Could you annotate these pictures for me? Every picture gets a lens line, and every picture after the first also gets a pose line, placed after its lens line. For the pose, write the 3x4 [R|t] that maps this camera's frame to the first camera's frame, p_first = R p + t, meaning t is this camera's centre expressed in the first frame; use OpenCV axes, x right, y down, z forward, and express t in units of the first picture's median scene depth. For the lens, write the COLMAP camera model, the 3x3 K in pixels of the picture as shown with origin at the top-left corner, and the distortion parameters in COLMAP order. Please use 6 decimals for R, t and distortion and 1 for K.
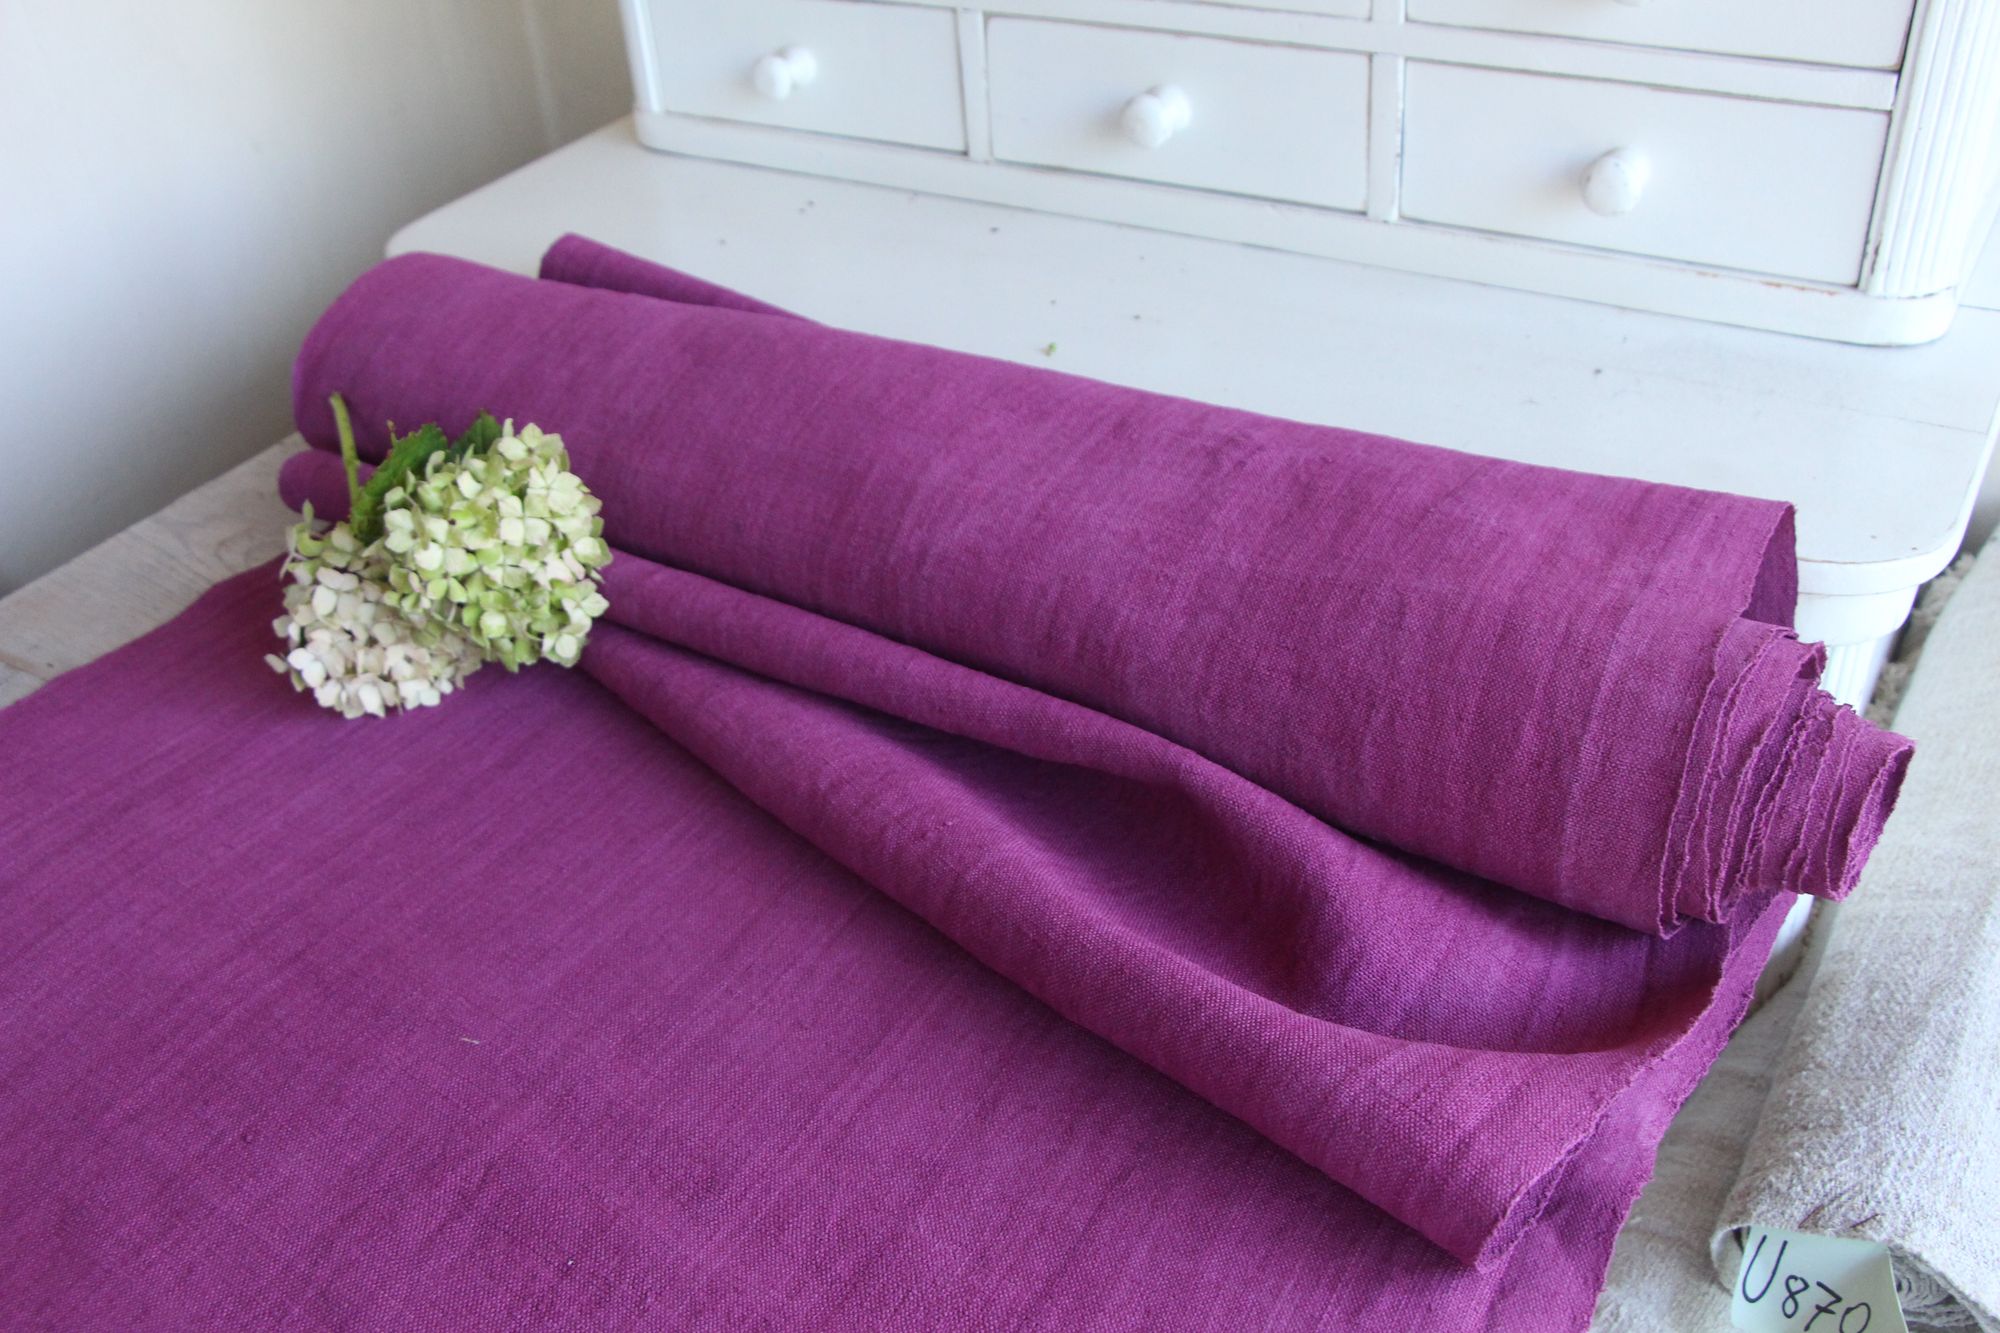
lens RADIAL K [[1959.8, 0, 880.5], [0, 1959.8, 704.1], [0, 0, 1]] dist [-0.086908, 0.000000]
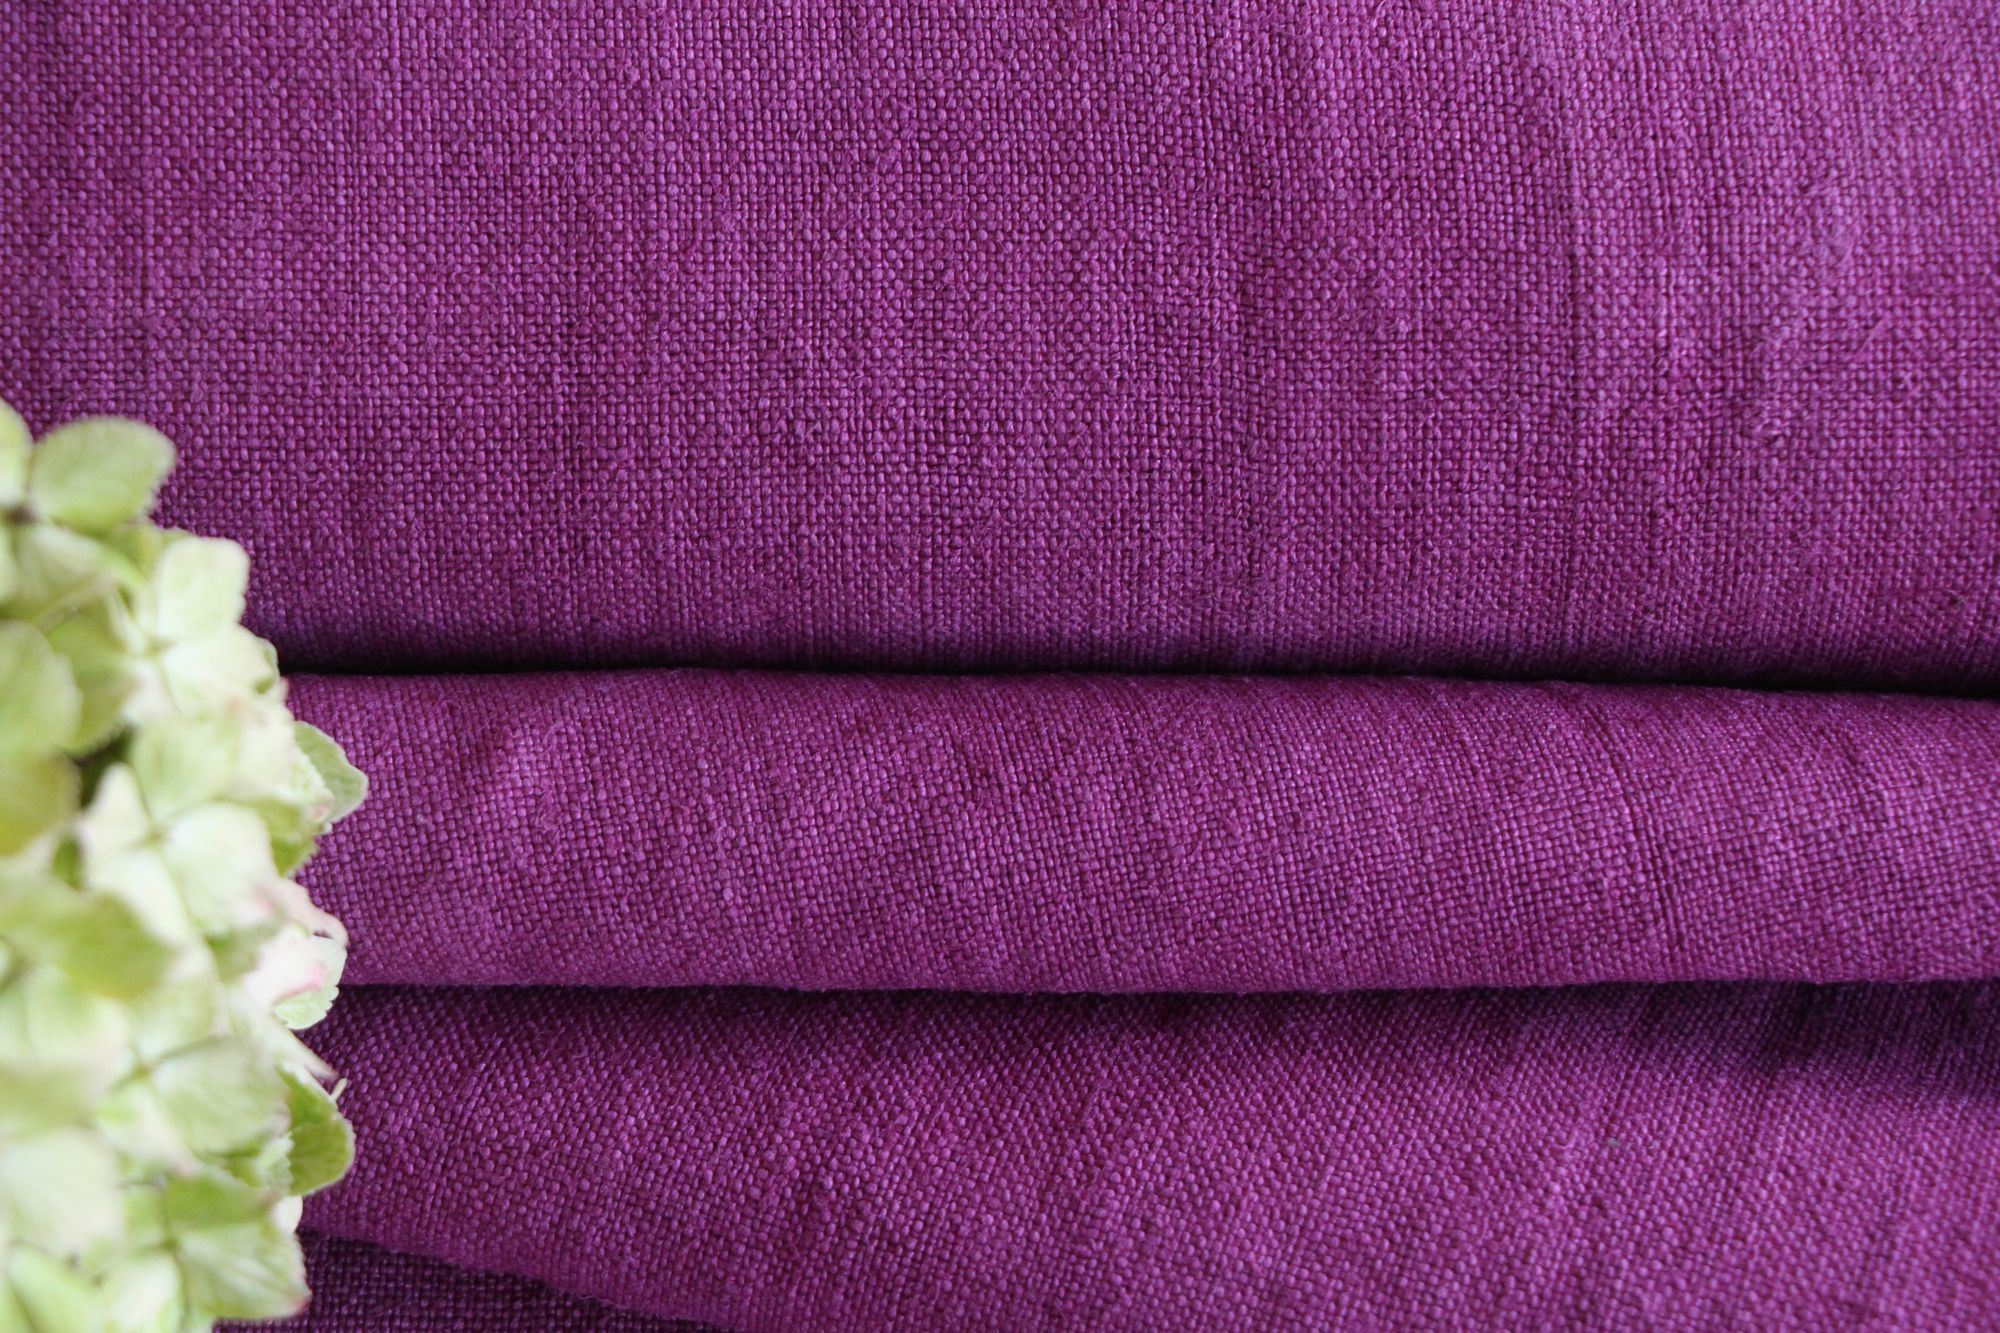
lens RADIAL K [[5037.5, 0, 1001.4], [0, 5037.5, 773.3], [0, 0, 1]] dist [0.124844, 0.000000]
pose [[0.788363, -0.406550, 0.461736, -0.372895], [0.266509, 0.902141, 0.339285, -0.272173], [-0.554488, -0.144423, 0.819564, 0.508147]]
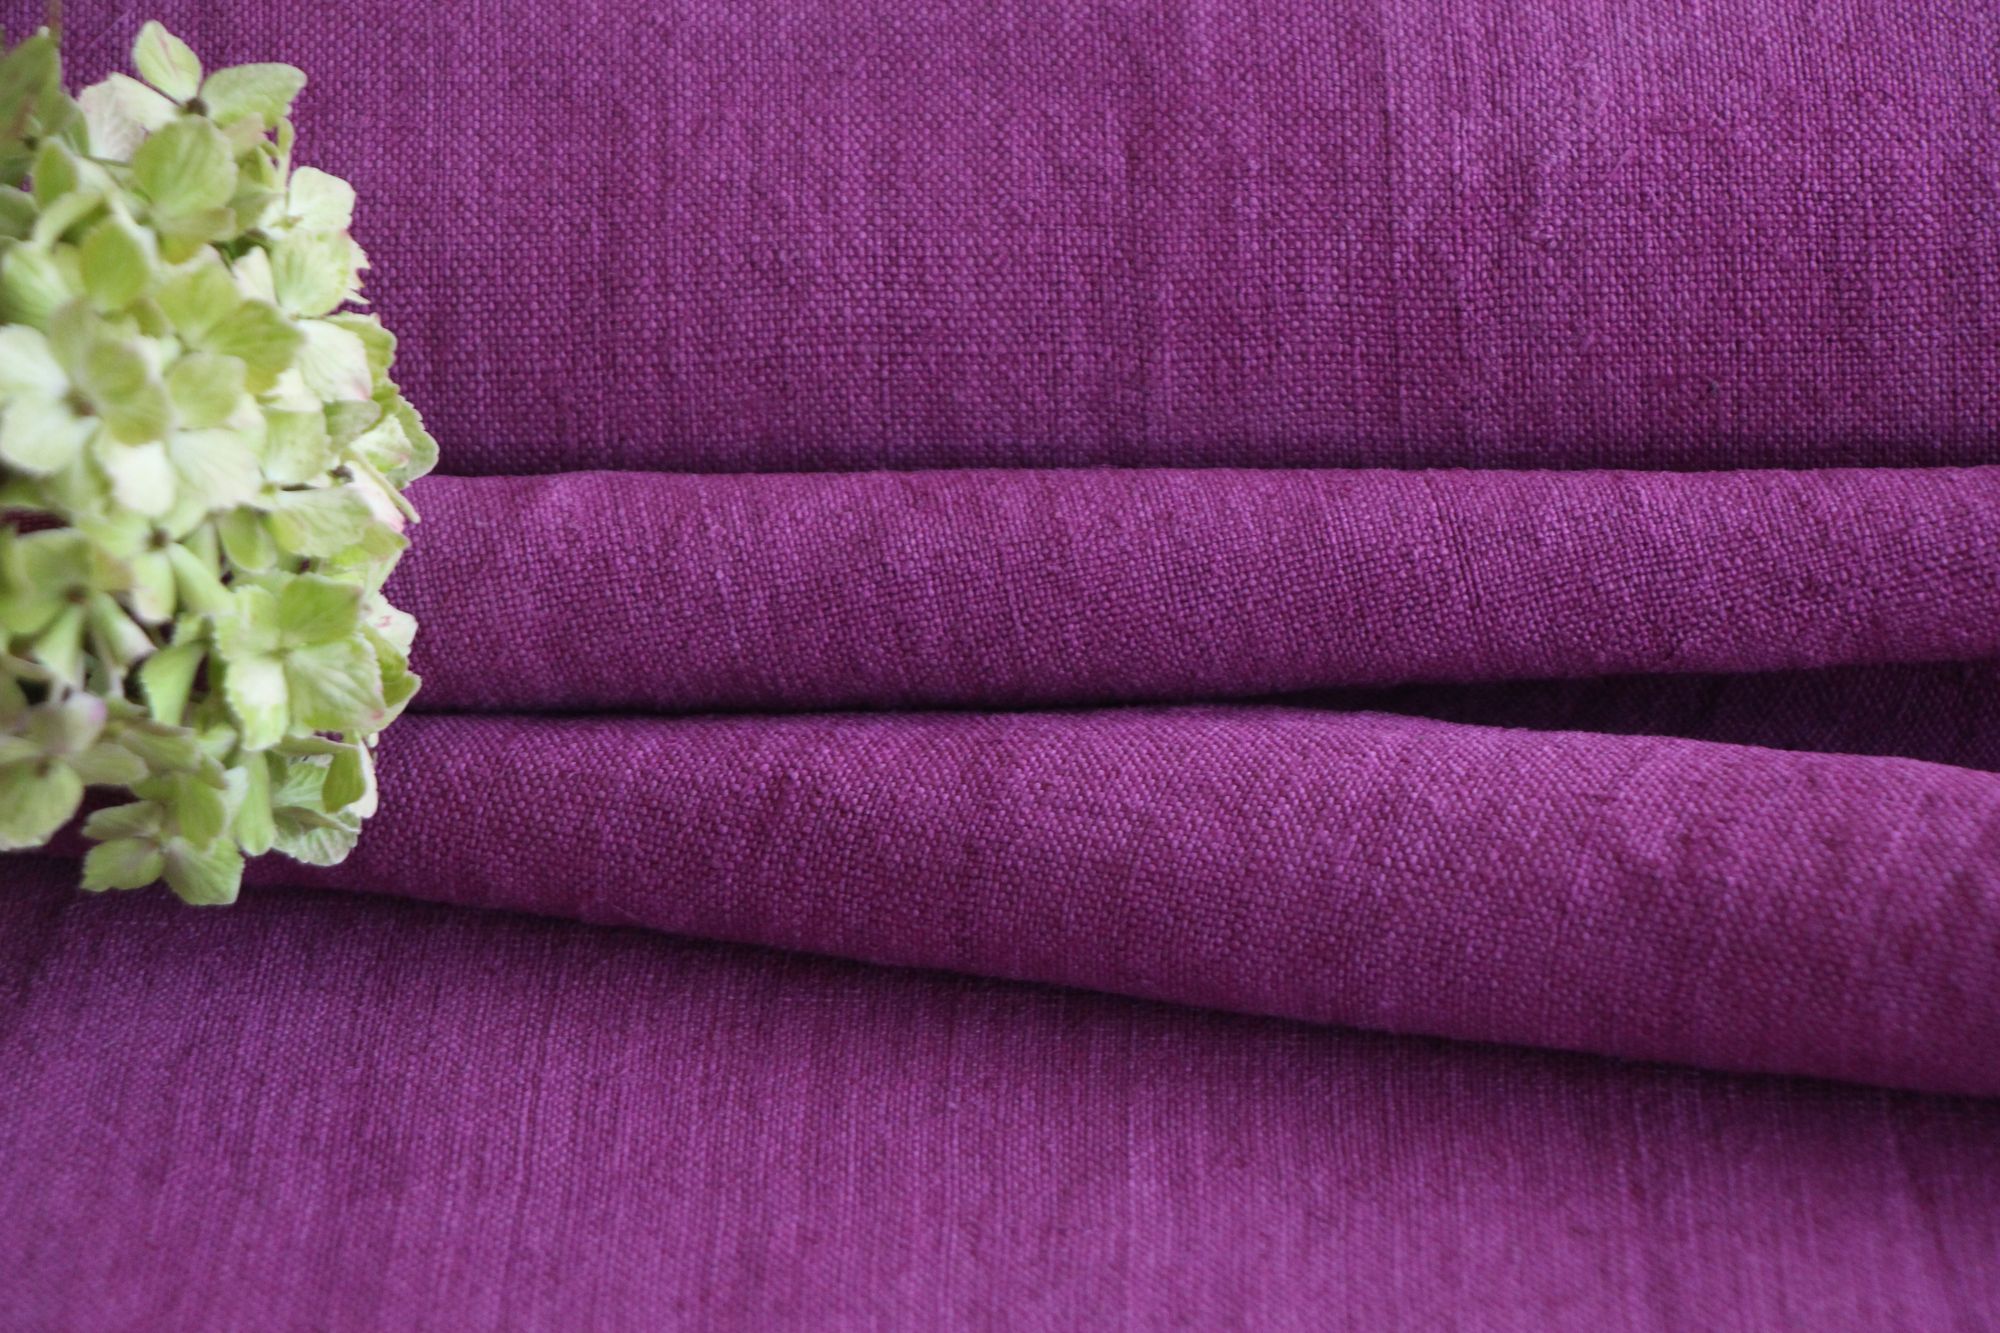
lens RADIAL K [[9345.1, 0, 950.8], [0, 9345.1, 745.4], [0, 0, 1]] dist [1.047367, 0.000000]
pose [[0.822216, -0.195359, 0.534599, -0.891493], [0.281542, 0.955891, -0.083701, 0.114426], [-0.494666, 0.219333, 0.840951, -0.229433]]
